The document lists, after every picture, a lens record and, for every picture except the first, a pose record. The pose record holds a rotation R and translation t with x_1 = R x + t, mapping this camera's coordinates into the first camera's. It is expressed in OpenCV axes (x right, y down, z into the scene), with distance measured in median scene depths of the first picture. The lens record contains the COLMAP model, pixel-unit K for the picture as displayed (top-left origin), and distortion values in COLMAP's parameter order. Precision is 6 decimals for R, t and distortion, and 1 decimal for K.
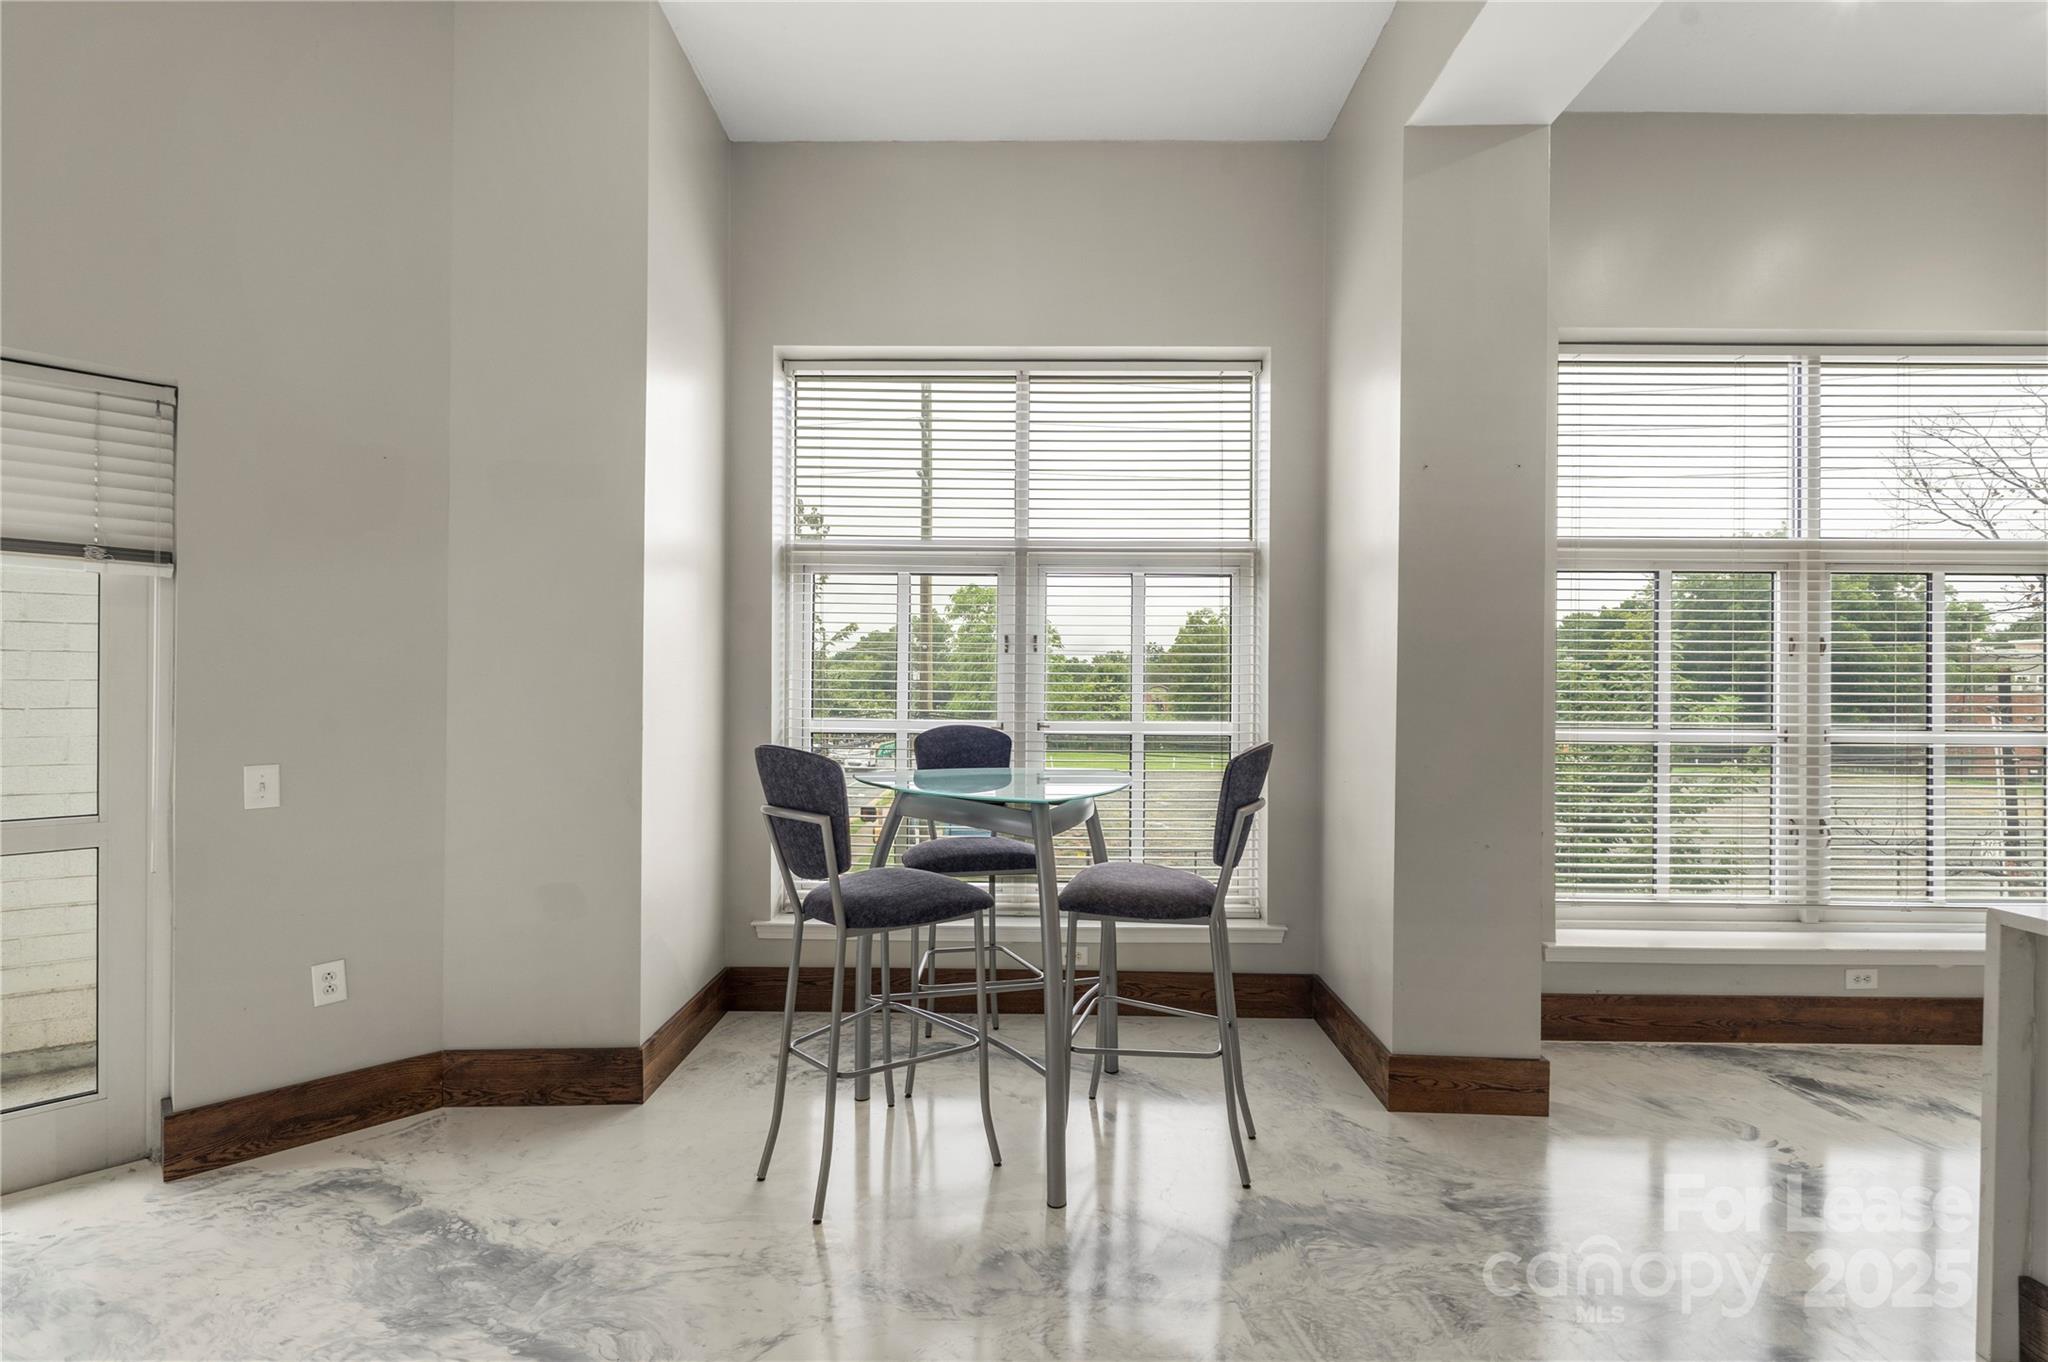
lens RADIAL K [[911.1, 0, 1022.9], [0, 911.1, 690.1], [0, 0, 1]] dist [-0.004155, 0.000456]
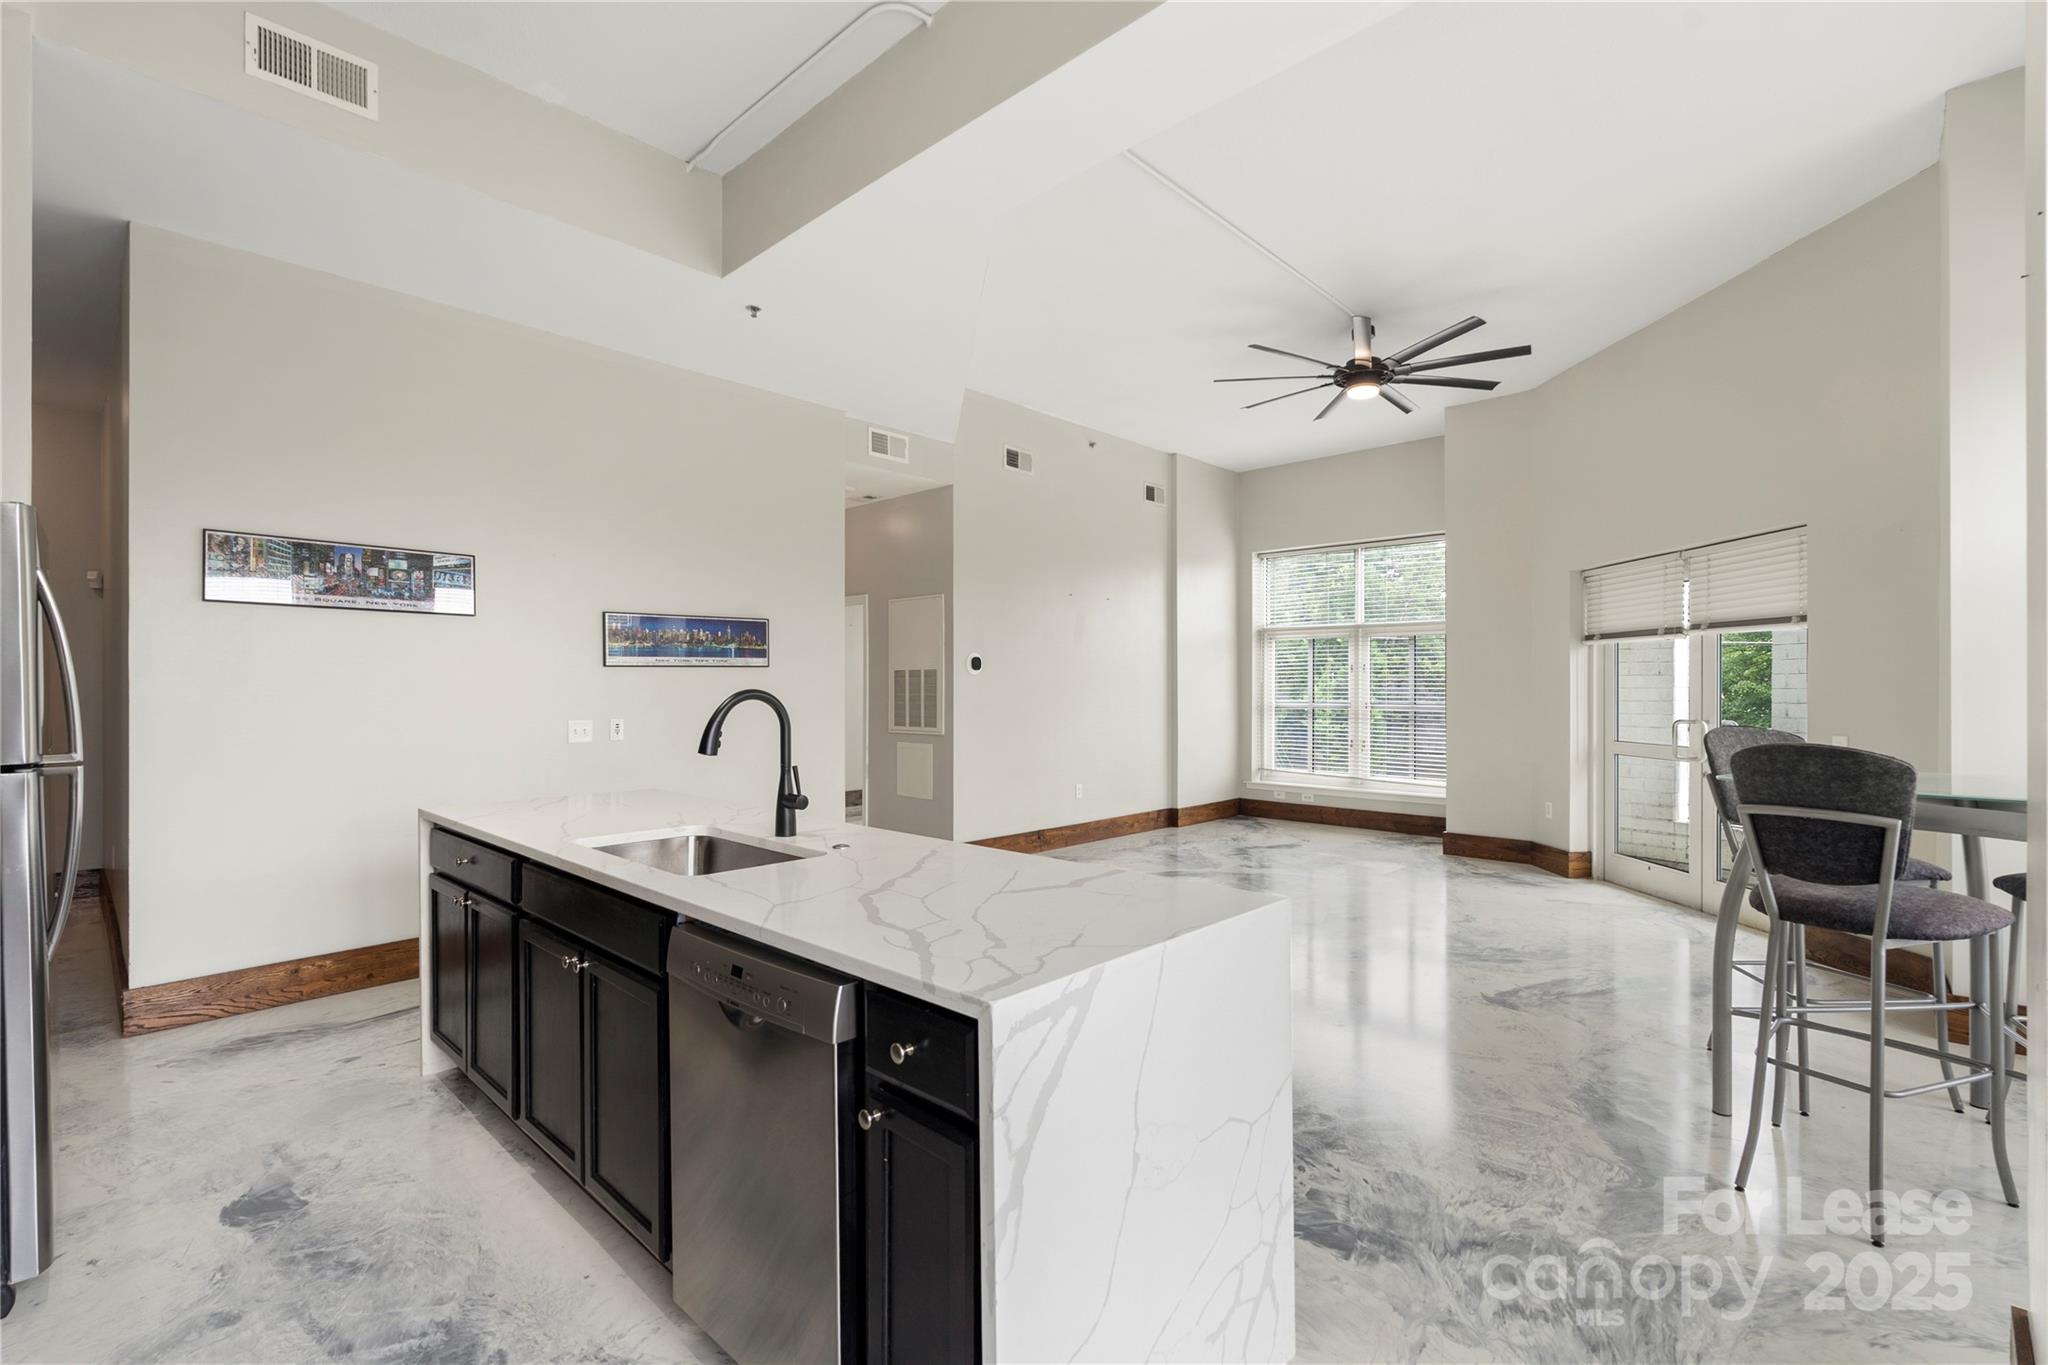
lens RADIAL K [[911.1, 0, 1024.9], [0, 911.1, 688.5], [0, 0, 1]] dist [-0.004155, 0.000456]
pose [[-0.678015, -0.007262, -0.735012, 1.019778], [-0.003808, 0.999972, -0.006368, 0.009039], [0.735038, -0.001519, -0.678024, 0.748721]]
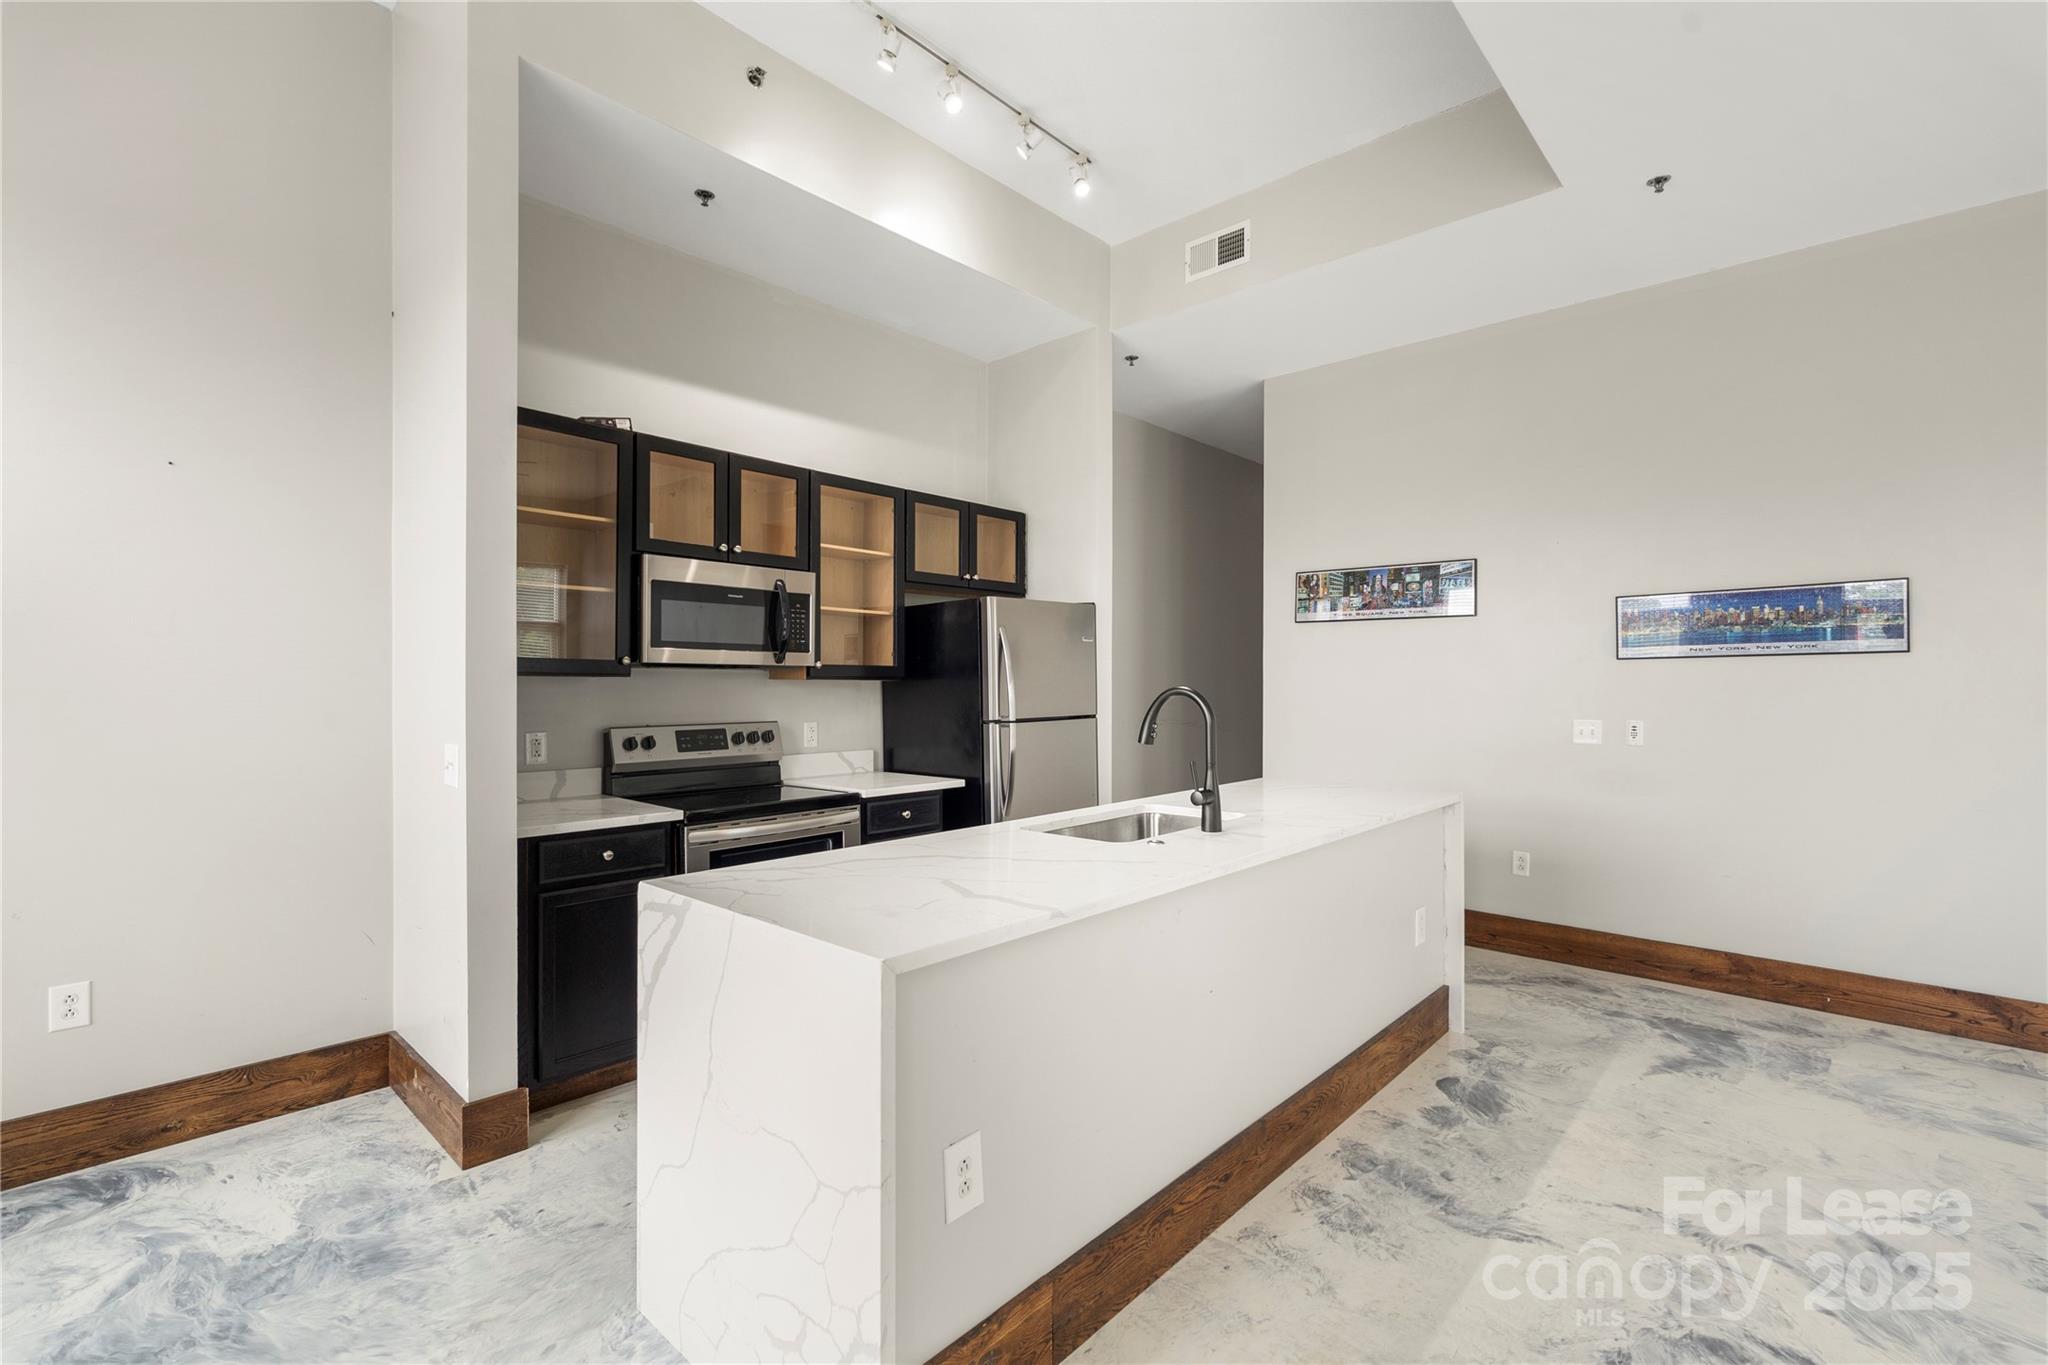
lens RADIAL K [[911.1, 0, 1024.6], [0, 911.1, 685.5], [0, 0, 1]] dist [-0.004155, 0.000456]
pose [[-0.744712, -0.010233, 0.667308, 0.242009], [-0.007179, 0.999947, 0.007323, 0.000843], [-0.667348, 0.000663, -0.744746, 0.766181]]
